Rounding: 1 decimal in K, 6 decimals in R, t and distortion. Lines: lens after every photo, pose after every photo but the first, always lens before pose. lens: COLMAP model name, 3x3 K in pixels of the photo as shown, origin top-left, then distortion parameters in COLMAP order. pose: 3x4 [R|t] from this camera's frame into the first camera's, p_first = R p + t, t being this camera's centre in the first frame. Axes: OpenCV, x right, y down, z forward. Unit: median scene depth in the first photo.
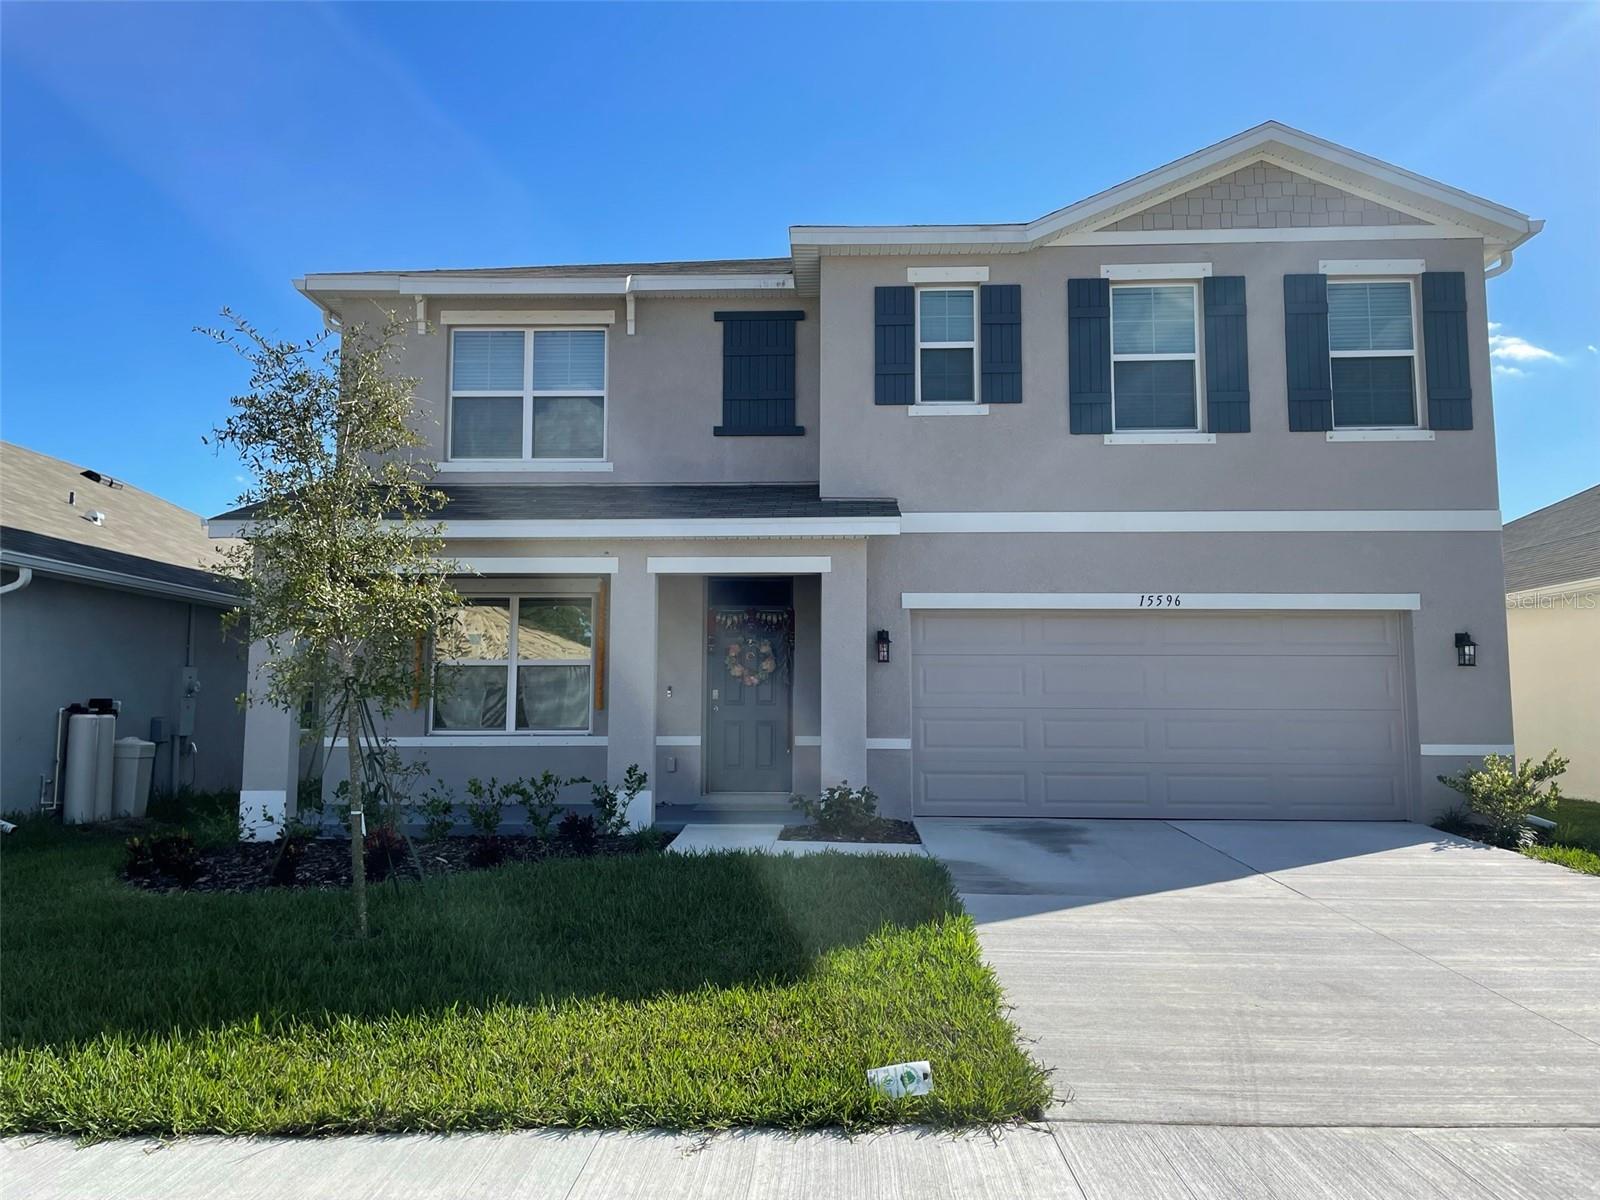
lens RADIAL K [[1229.5, 0, 797.7], [0, 1229.5, 588.8], [0, 0, 1]] dist [0.079320, -0.099863]
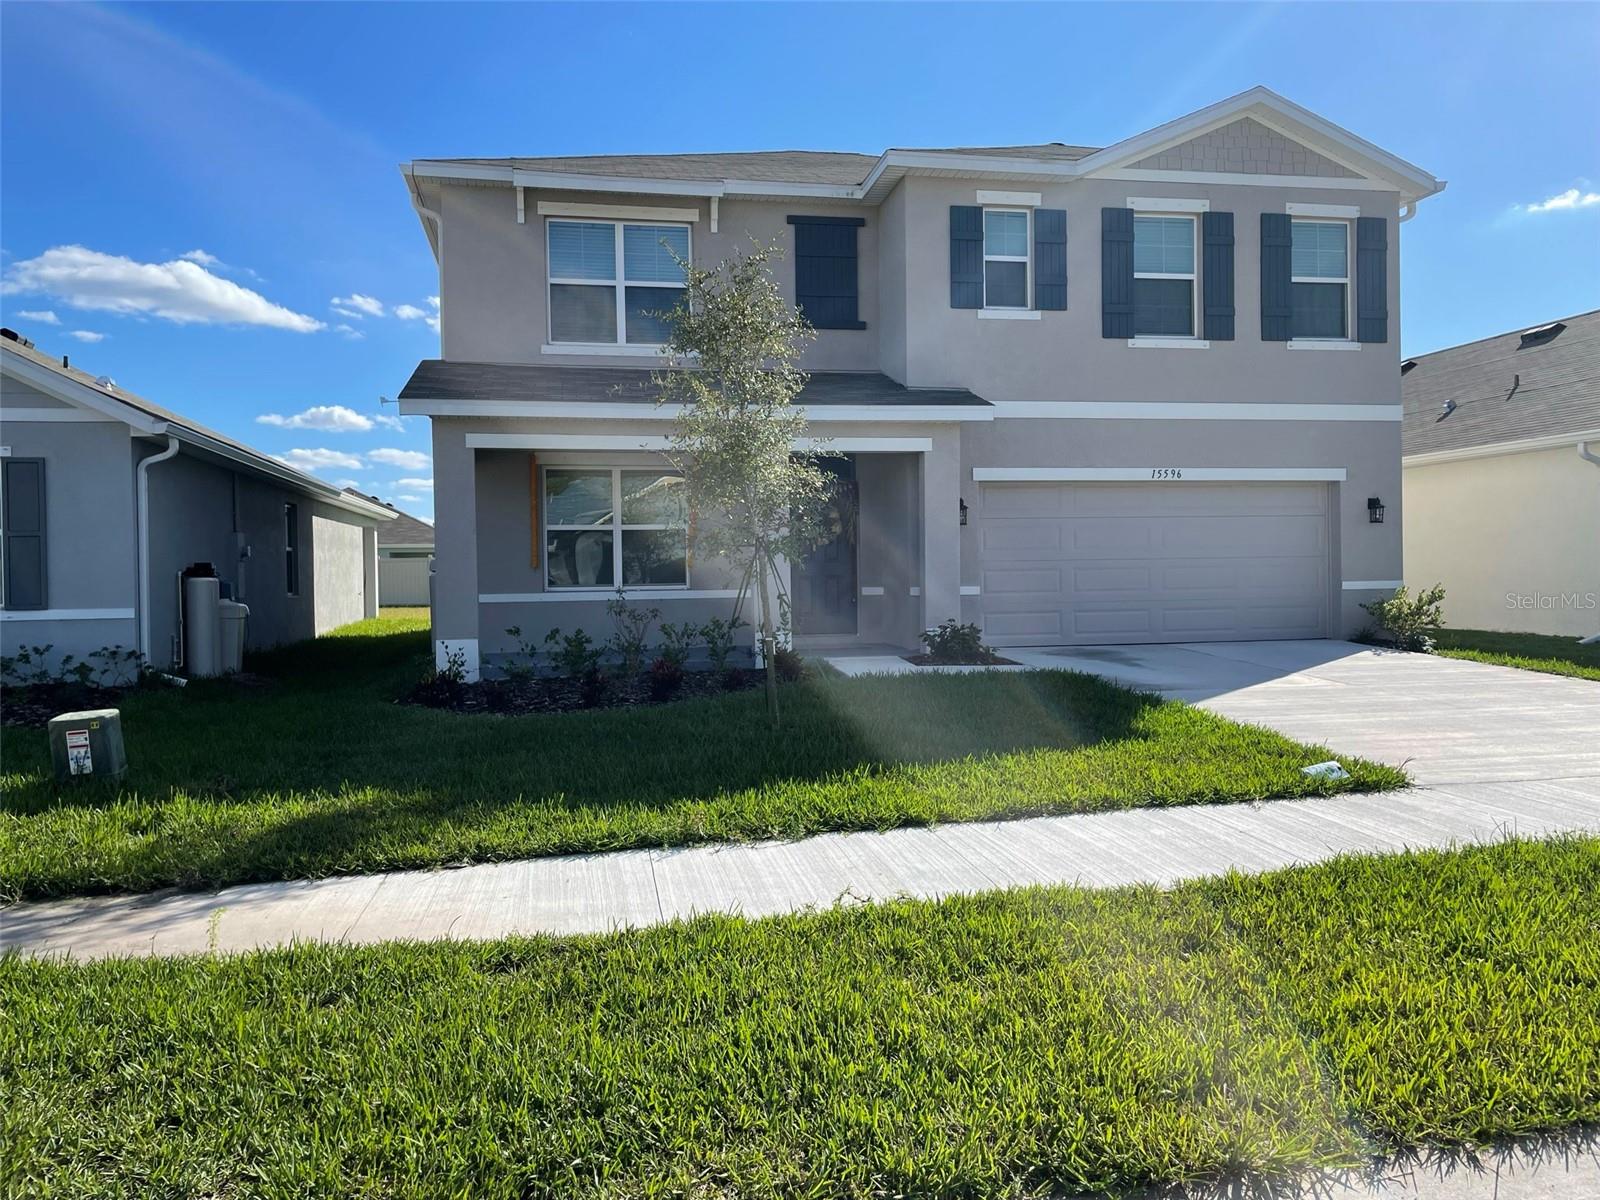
lens RADIAL K [[1239.0, 0, 793.9], [0, 1239.0, 599.8], [0, 0, 1]] dist [0.044326, -0.025508]
pose [[0.973190, -0.020991, 0.229045, -0.369469], [-0.006196, 0.993073, 0.117336, -0.009384], [-0.229921, -0.115610, 0.966318, -0.159940]]
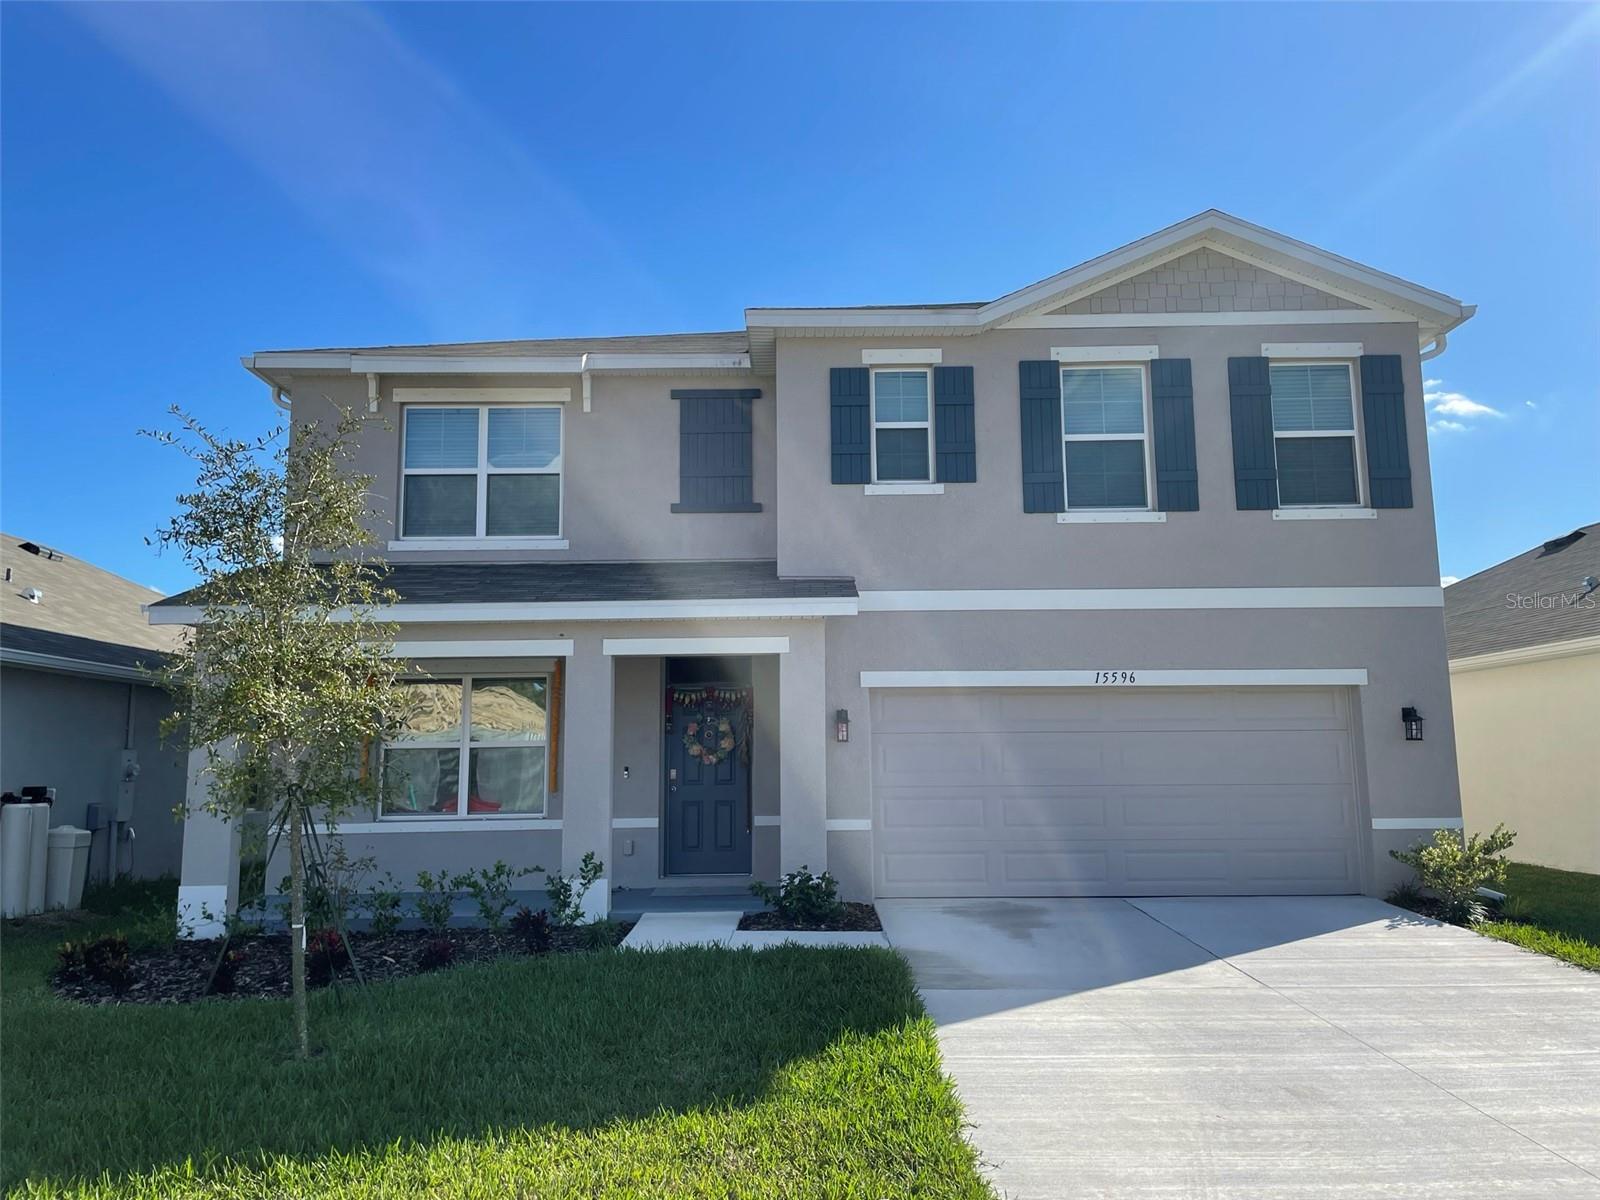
lens RADIAL K [[1229.5, 0, 811.5], [0, 1229.5, 589.5], [0, 0, 1]] dist [0.079320, -0.099863]
pose [[0.999022, -0.007019, 0.043648, 0.002014], [0.008842, 0.999091, -0.041705, -0.021851], [-0.043315, 0.042050, 0.998176, 0.002248]]
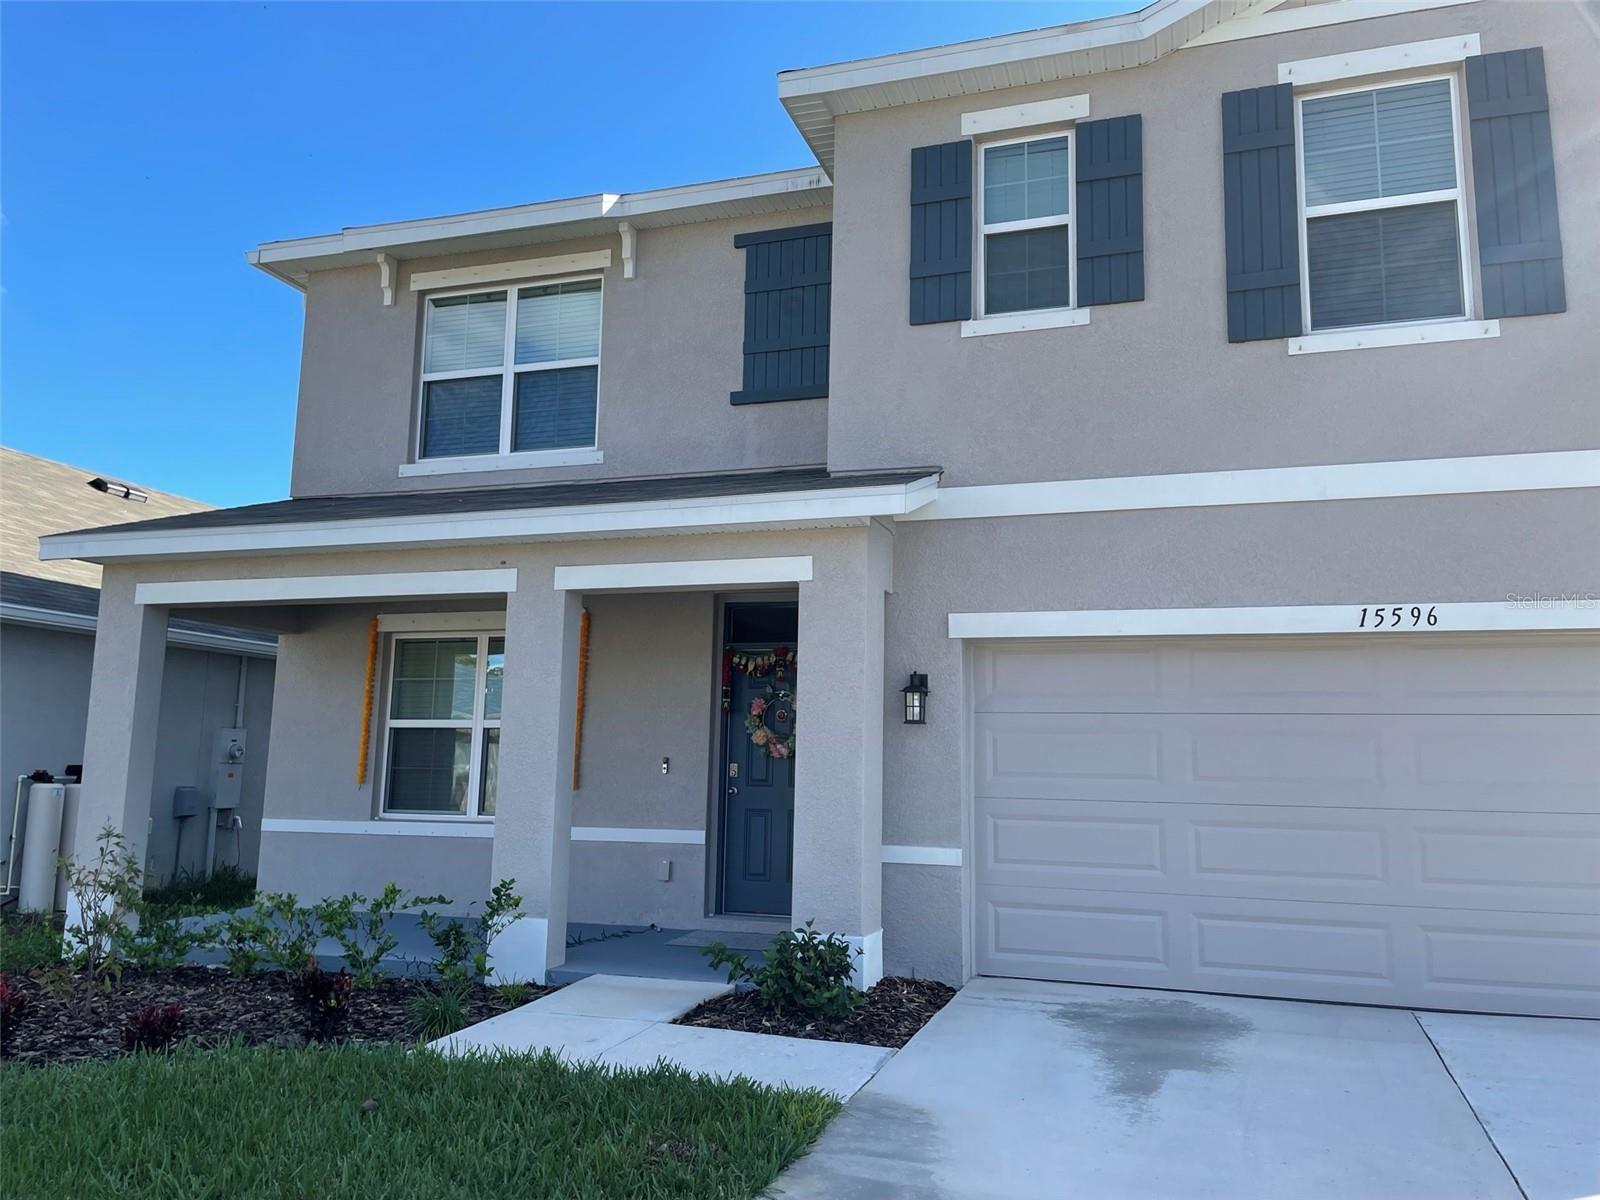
lens RADIAL K [[1229.5, 0, 804.2], [0, 1229.5, 592.5], [0, 0, 1]] dist [0.079320, -0.099863]
pose [[0.958342, -0.027068, -0.284336, 0.191390], [0.012847, 0.998577, -0.051761, 0.024045], [0.285333, 0.045951, 0.957326, 0.370289]]
